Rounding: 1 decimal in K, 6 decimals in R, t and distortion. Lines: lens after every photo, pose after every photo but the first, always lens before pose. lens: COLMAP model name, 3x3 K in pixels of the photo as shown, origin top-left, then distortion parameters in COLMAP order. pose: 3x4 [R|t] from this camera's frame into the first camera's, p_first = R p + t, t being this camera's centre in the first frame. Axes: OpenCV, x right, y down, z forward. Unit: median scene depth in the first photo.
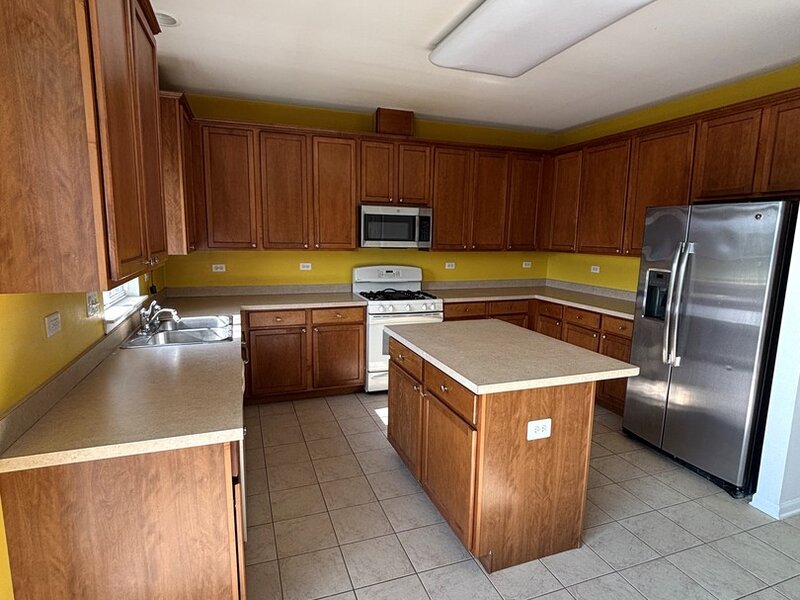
lens RADIAL K [[437.5, 0, 400.0], [0, 437.5, 300.0], [0, 0, 1]] dist [0.002561, -0.000497]
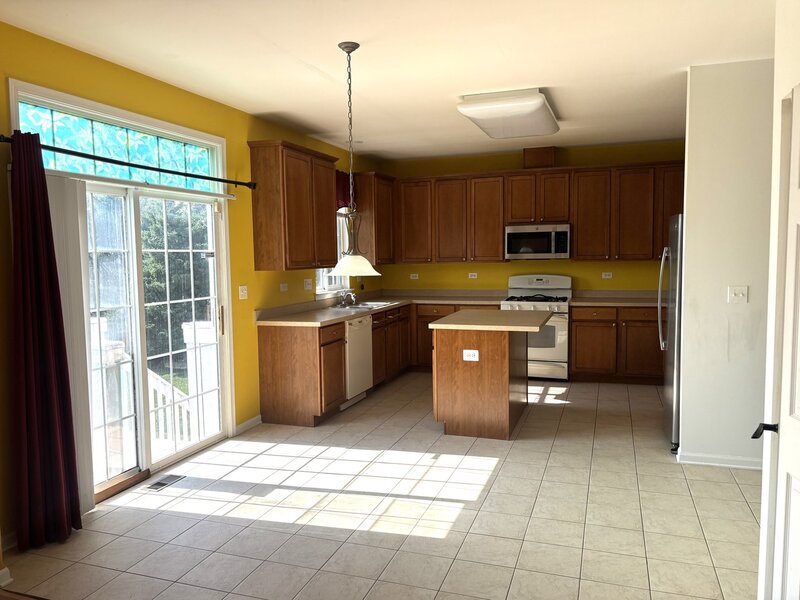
lens RADIAL K [[595.1, 0, 400.0], [0, 595.1, 300.0], [0, 0, 1]] dist [-0.000945, -0.000458]
pose [[0.765401, 0.016747, -0.643335, 0.787262], [-0.064092, 0.996675, -0.050308, 0.102401], [0.640354, 0.079739, 0.763930, -0.495005]]
